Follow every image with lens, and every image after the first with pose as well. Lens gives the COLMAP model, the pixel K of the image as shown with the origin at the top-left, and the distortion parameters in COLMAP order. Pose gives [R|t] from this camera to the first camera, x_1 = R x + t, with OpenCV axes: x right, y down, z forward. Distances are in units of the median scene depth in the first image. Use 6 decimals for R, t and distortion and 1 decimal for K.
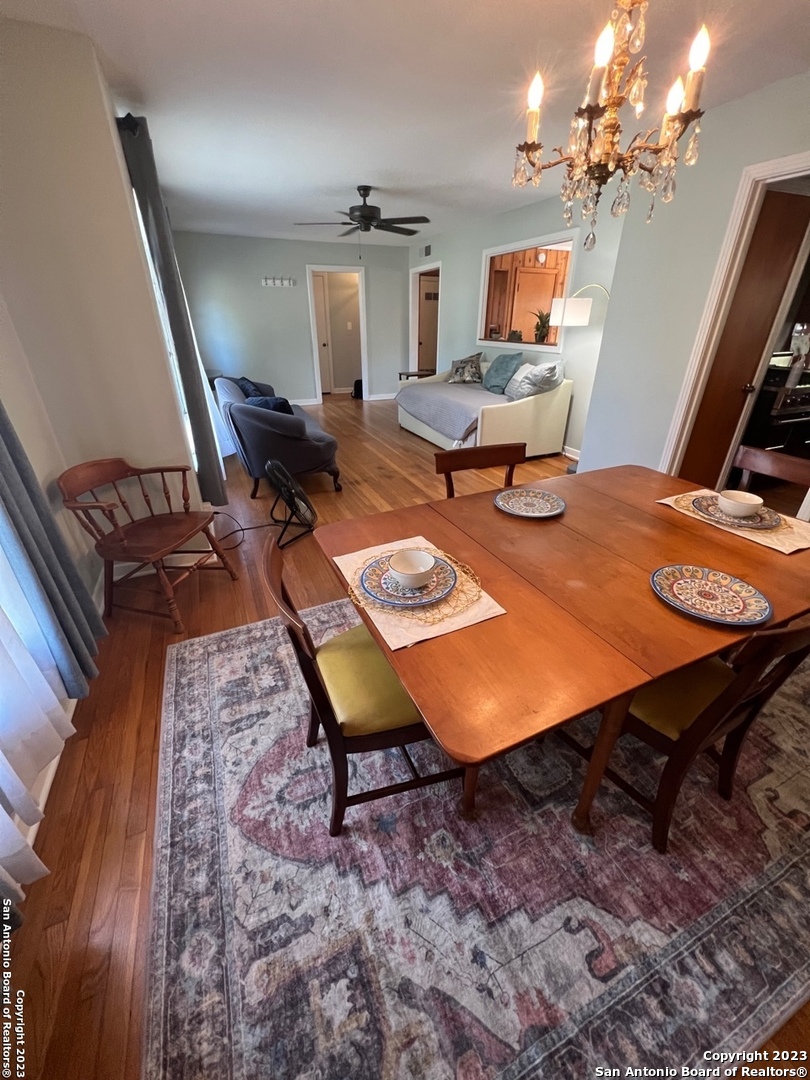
lens RADIAL K [[434.3, 0, 407.6], [0, 434.3, 540.9], [0, 0, 1]] dist [-0.007263, 0.000497]
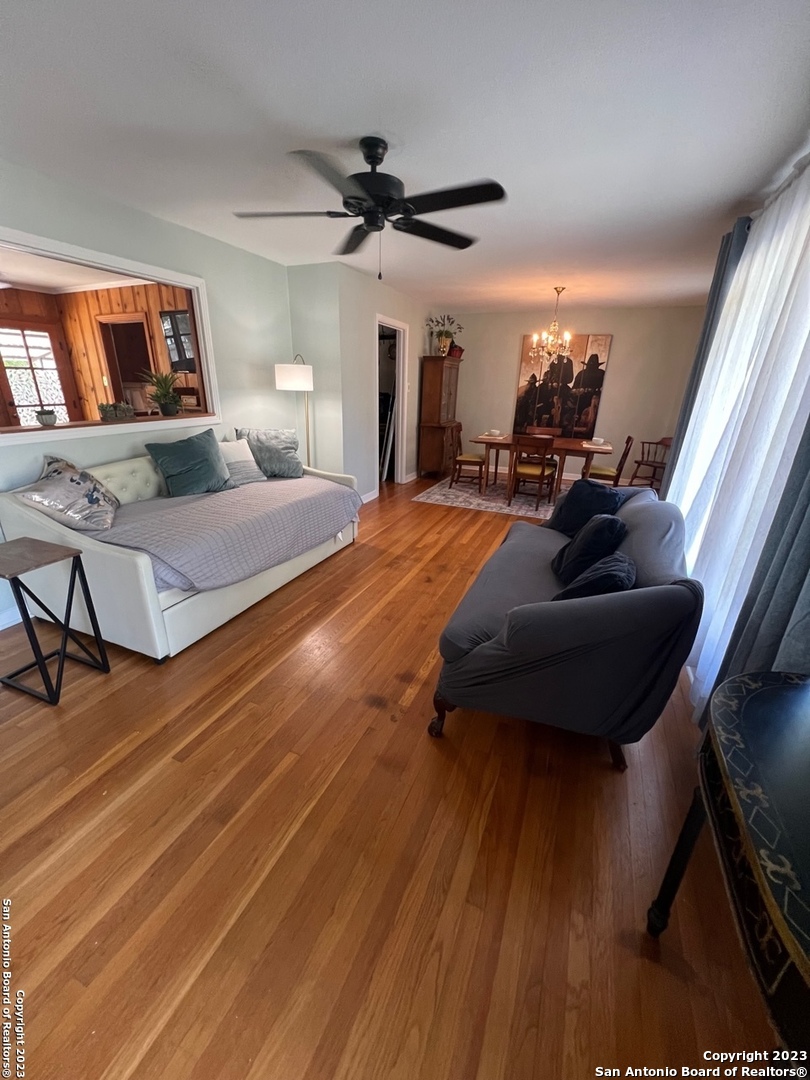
lens RADIAL K [[434.3, 0, 406.0], [0, 434.3, 547.4], [0, 0, 1]] dist [-0.007263, 0.000497]
pose [[-0.685143, -0.283645, 0.670913, -0.529720], [0.316202, 0.713941, 0.624744, -0.696581], [-0.656198, 0.640183, -0.399462, 1.305231]]
